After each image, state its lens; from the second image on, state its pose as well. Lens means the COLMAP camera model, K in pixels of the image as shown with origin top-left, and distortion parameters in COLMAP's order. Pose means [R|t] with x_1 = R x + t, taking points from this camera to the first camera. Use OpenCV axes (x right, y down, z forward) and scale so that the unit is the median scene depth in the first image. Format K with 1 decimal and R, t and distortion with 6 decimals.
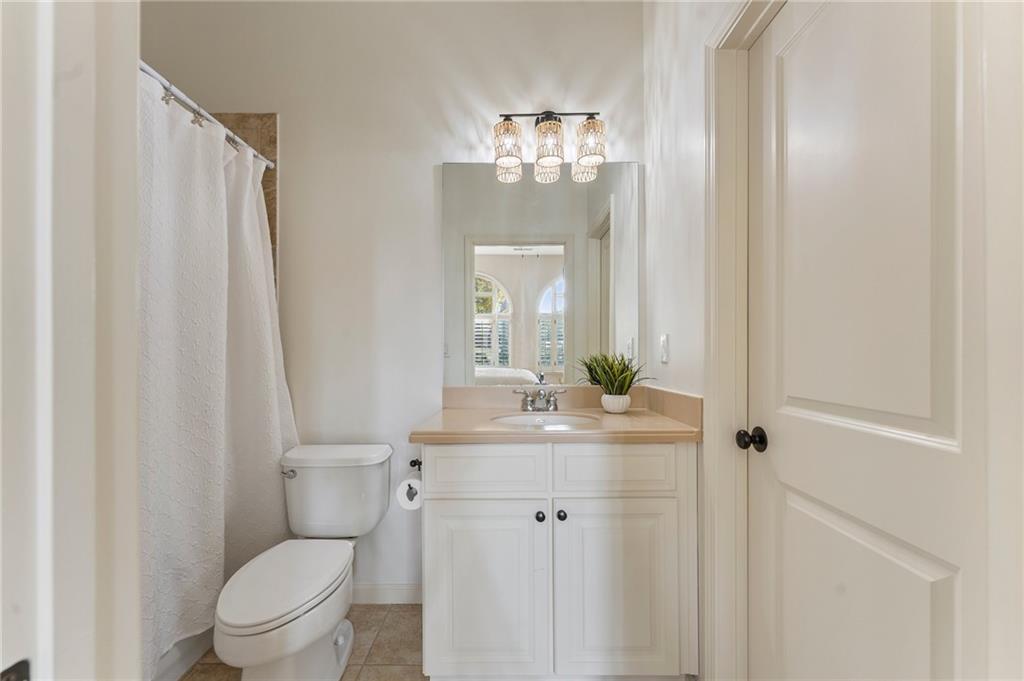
lens RADIAL K [[412.0, 0, 512.6], [0, 412.0, 350.8], [0, 0, 1]] dist [0.000143, -0.000082]
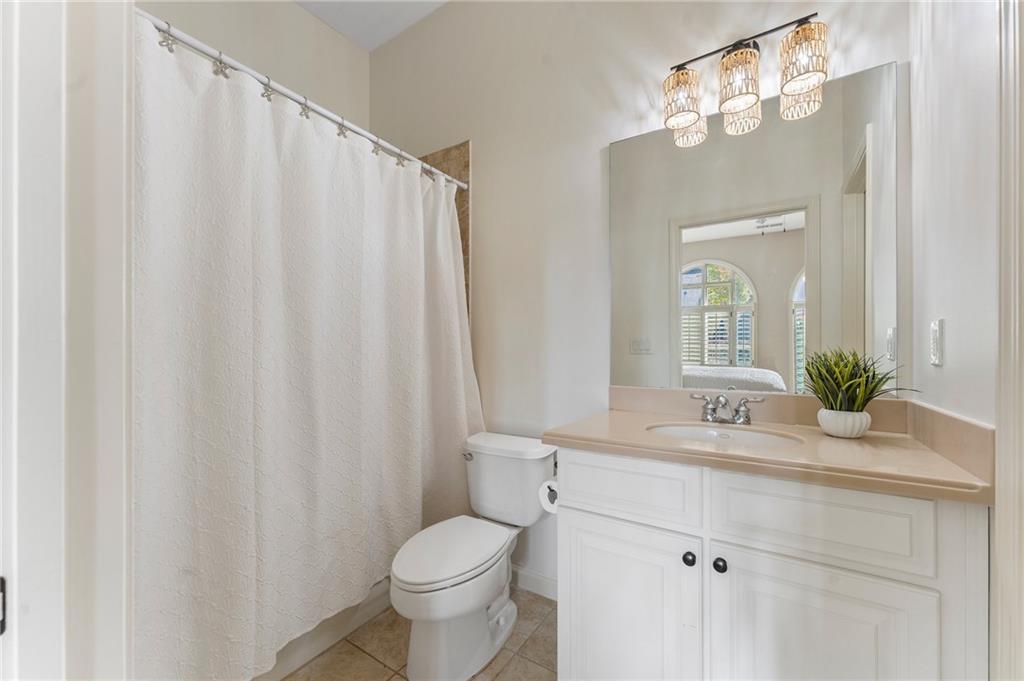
lens RADIAL K [[403.7, 0, 511.9], [0, 403.7, 348.3], [0, 0, 1]] dist [-0.000447, -0.000208]
pose [[0.840158, 0.000264, -0.542342, 0.149462], [0.000743, 0.999998, 0.001638, 0.001329], [0.542341, -0.001780, 0.840157, 0.131173]]
